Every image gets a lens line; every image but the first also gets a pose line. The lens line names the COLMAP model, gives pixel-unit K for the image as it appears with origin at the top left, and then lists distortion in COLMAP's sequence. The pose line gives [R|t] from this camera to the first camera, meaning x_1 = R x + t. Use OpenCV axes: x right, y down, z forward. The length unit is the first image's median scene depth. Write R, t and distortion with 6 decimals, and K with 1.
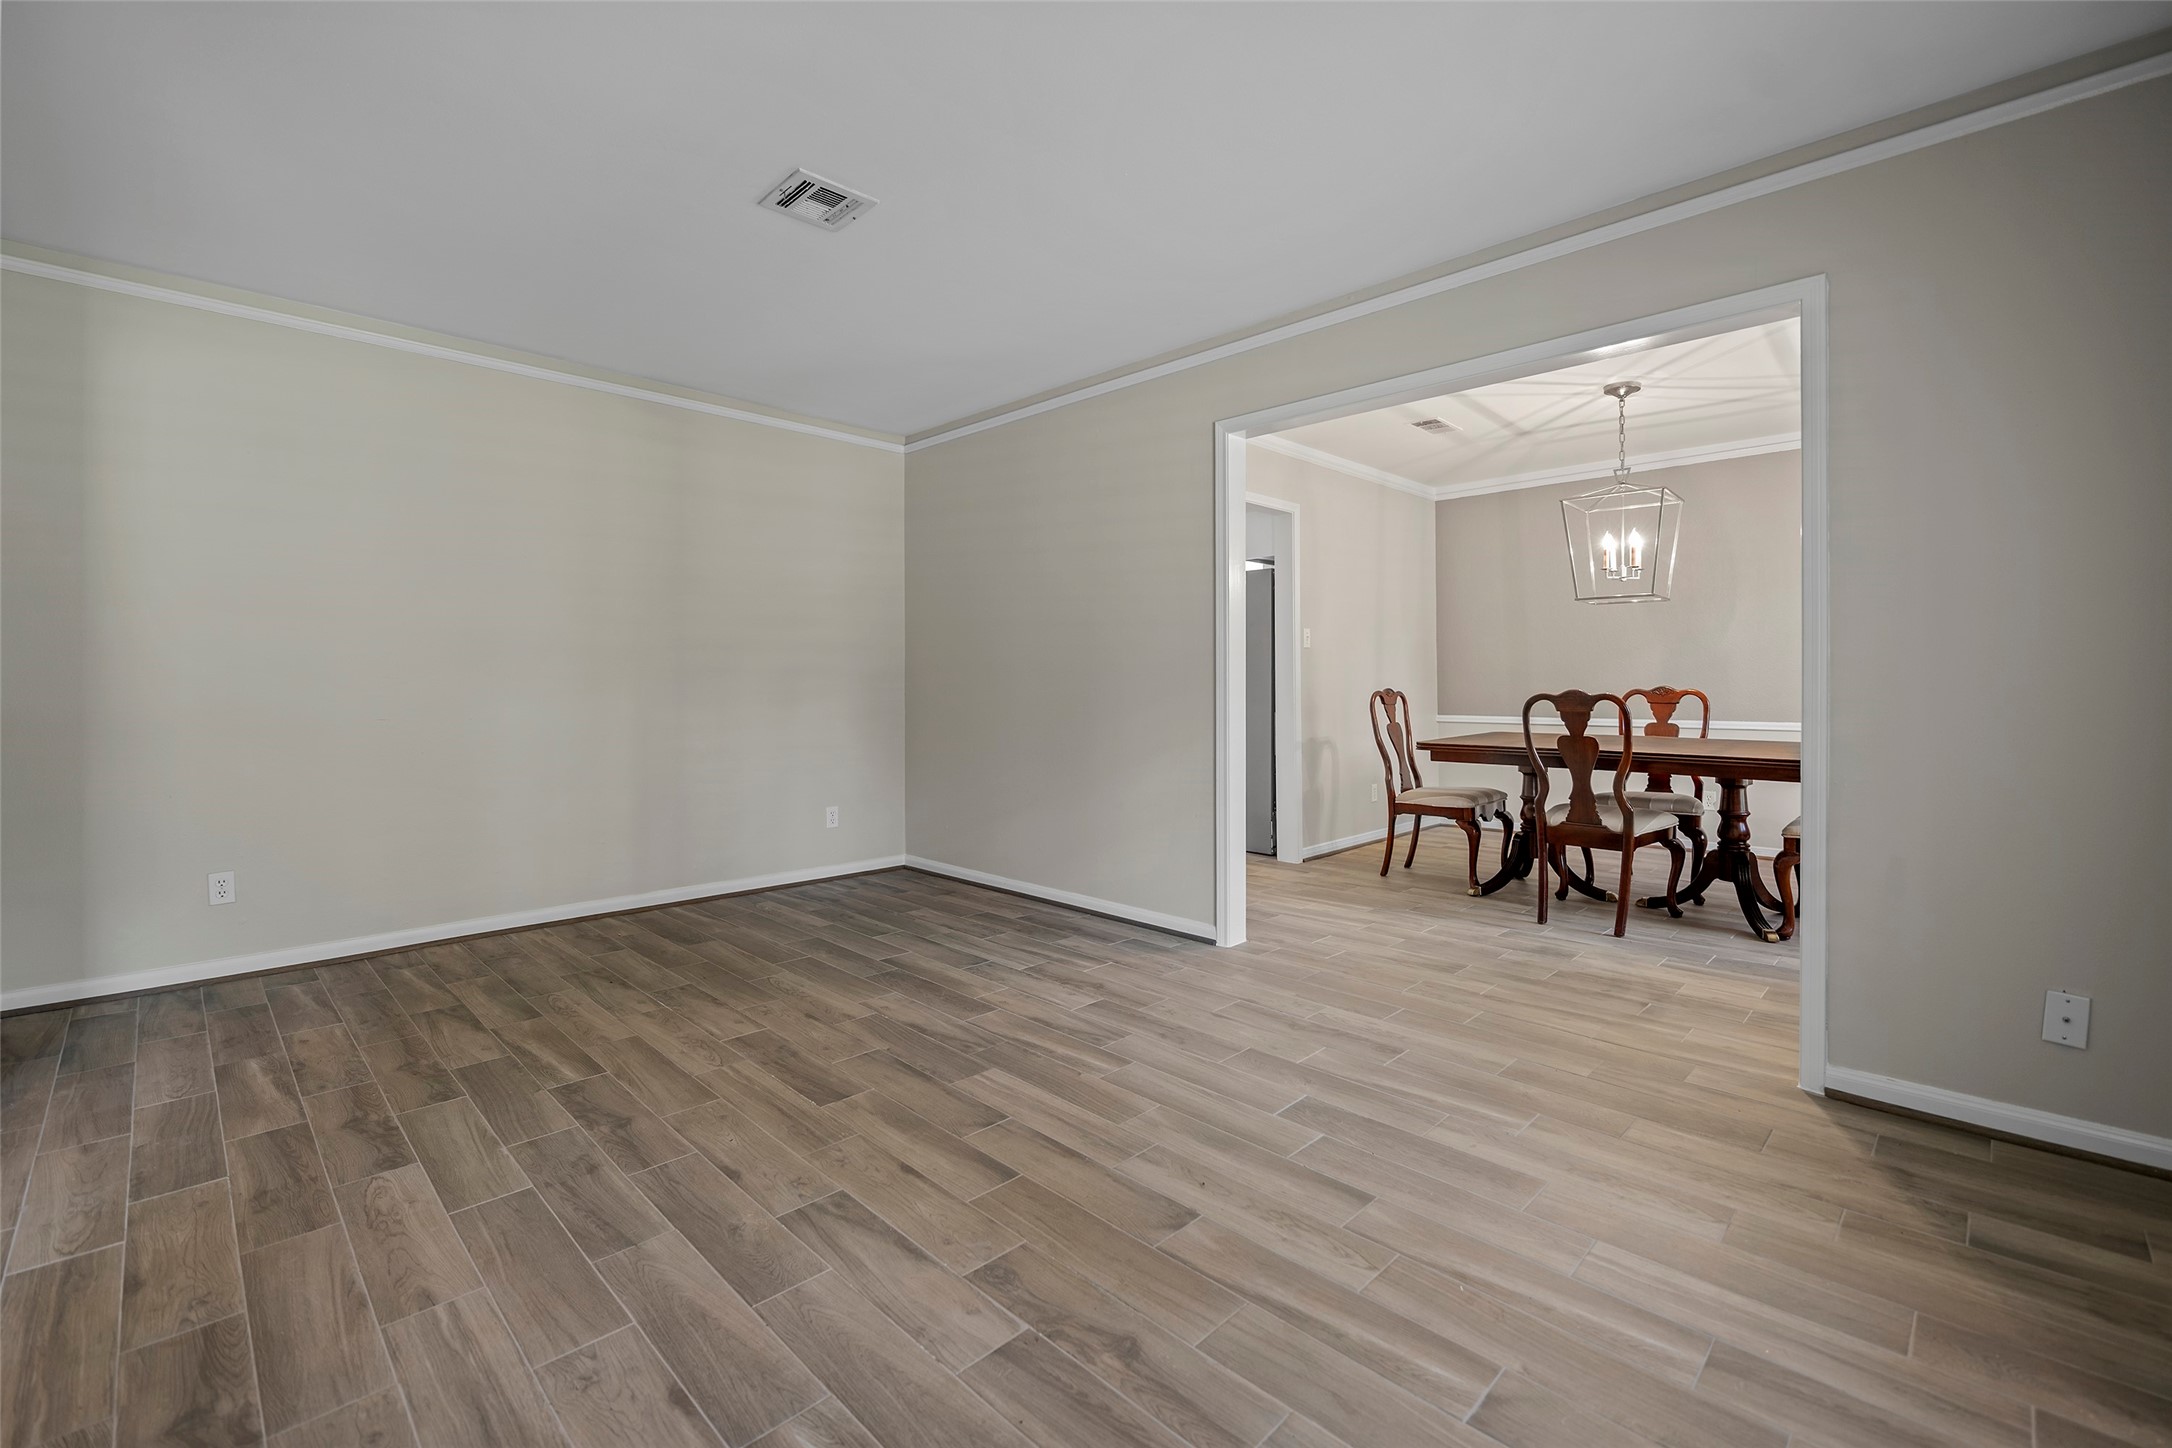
lens RADIAL K [[930.5, 0, 1086.3], [0, 930.5, 677.8], [0, 0, 1]] dist [-0.004406, 0.000189]
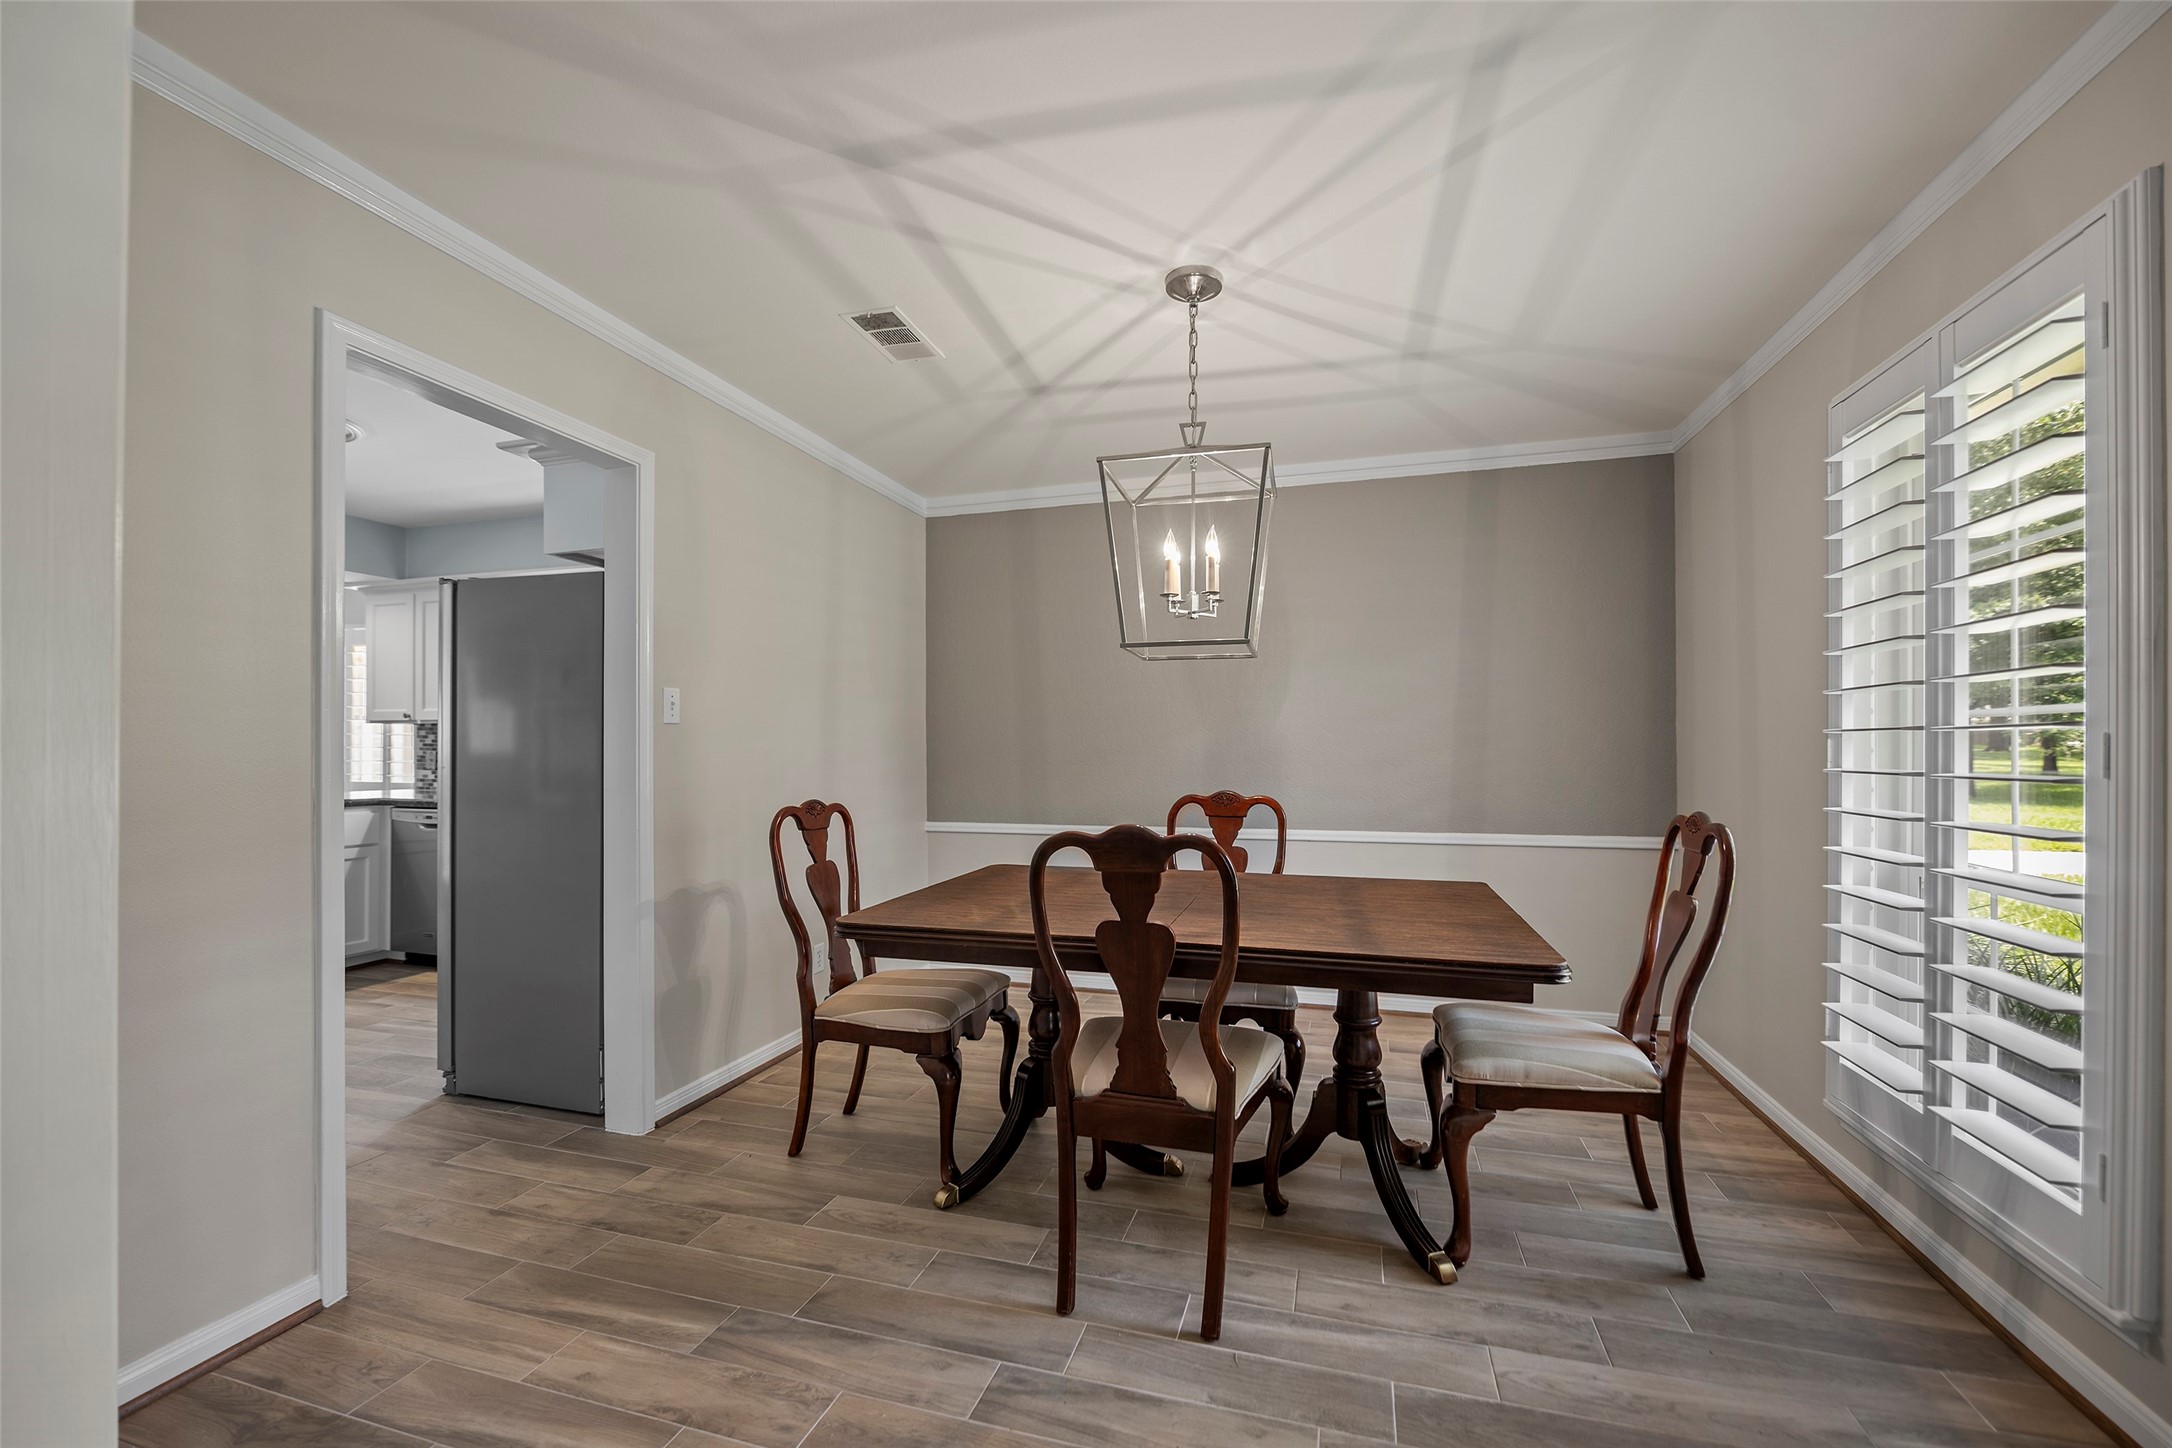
lens RADIAL K [[880.3, 0, 1093.6], [0, 880.3, 741.3], [0, 0, 1]] dist [-0.003689, 0.000105]
pose [[0.878860, 0.008526, 0.477004, 0.273003], [-0.004412, 0.999943, -0.009745, -0.023289], [-0.477060, 0.006460, 0.878847, 0.569244]]
